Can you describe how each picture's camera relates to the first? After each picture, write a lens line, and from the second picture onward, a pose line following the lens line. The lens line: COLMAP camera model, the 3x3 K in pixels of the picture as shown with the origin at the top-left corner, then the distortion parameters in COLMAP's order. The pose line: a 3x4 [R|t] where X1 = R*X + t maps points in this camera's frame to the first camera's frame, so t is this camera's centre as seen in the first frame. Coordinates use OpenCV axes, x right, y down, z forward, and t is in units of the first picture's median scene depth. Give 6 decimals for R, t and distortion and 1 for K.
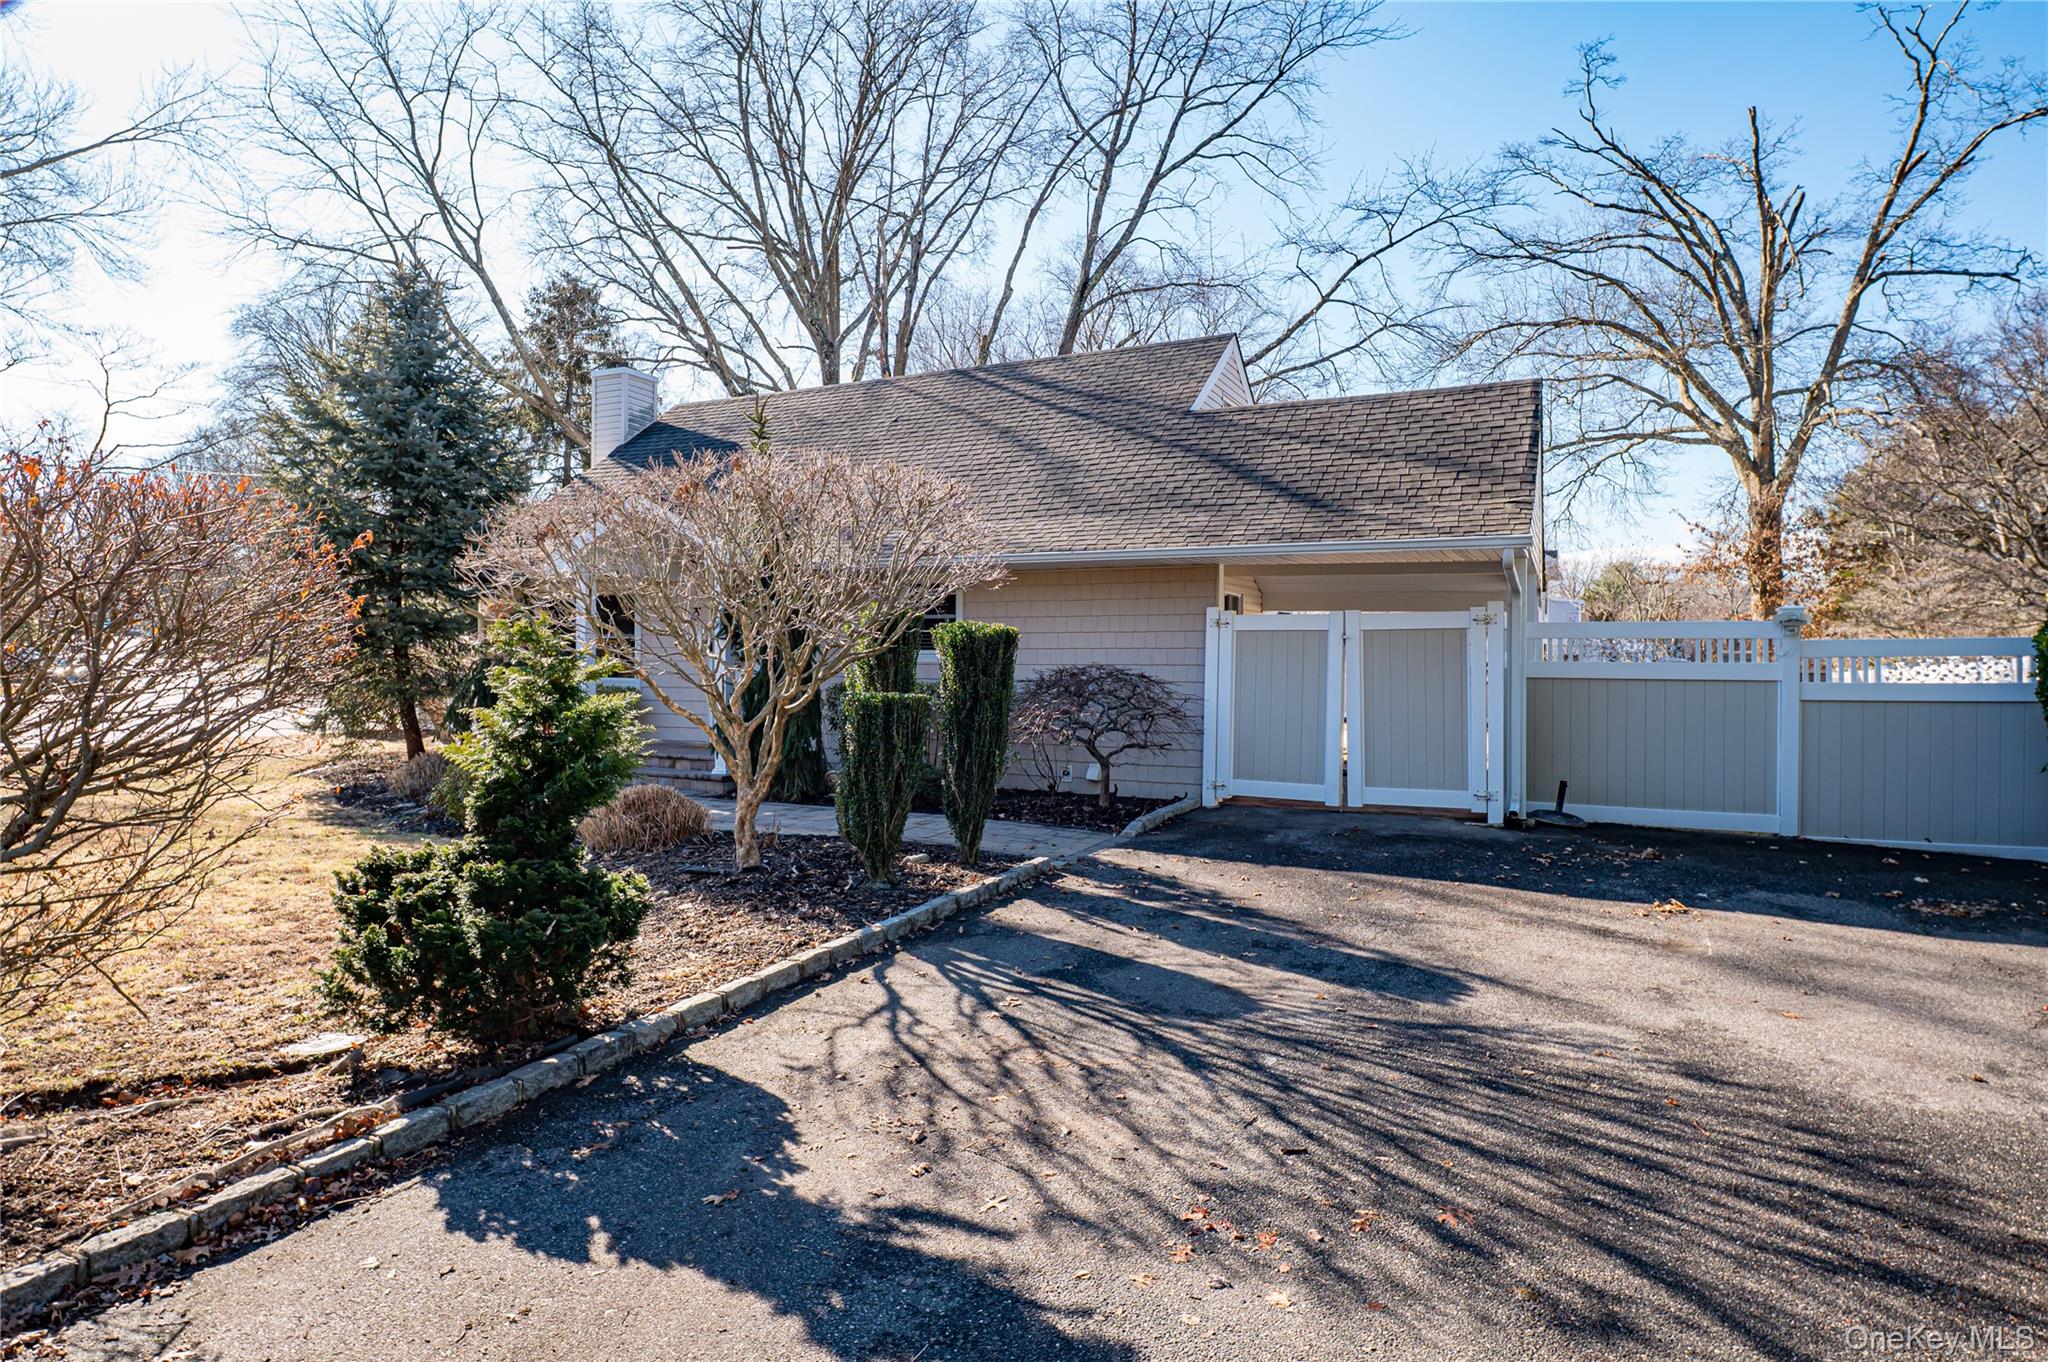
lens RADIAL K [[1178.4, 0, 1023.5], [0, 1178.4, 677.0], [0, 0, 1]] dist [0.007449, 0.001506]
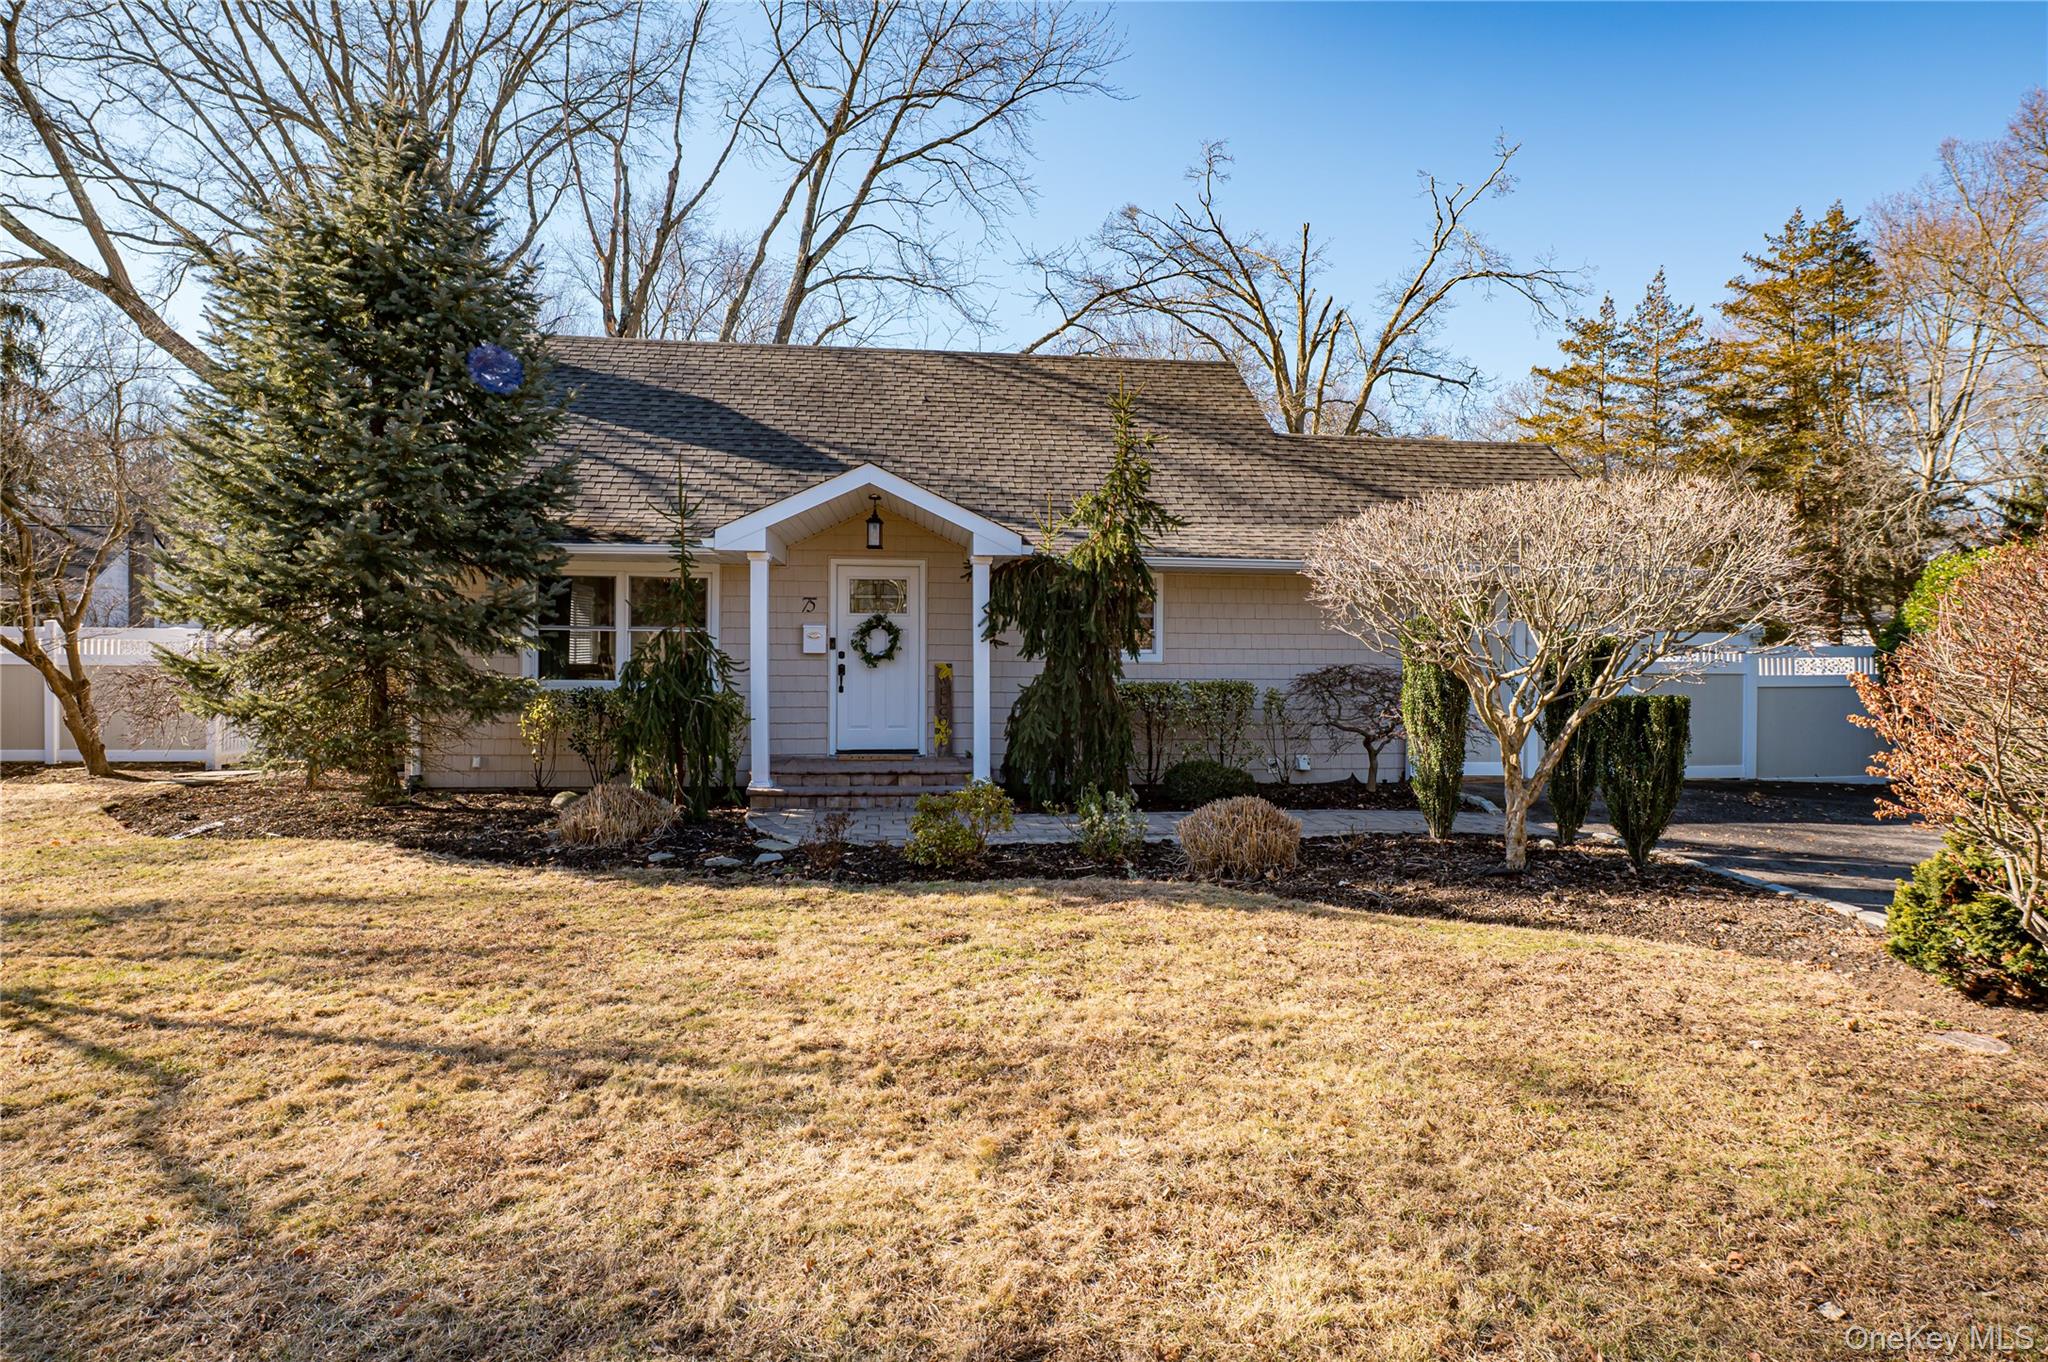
lens RADIAL K [[1178.4, 0, 1026.6], [0, 1178.4, 673.9], [0, 0, 1]] dist [0.007449, 0.001506]
pose [[0.825441, -0.009259, 0.564413, -0.365063], [0.007570, 0.999957, 0.005334, -0.003933], [-0.564438, -0.000130, 0.825475, 0.121957]]
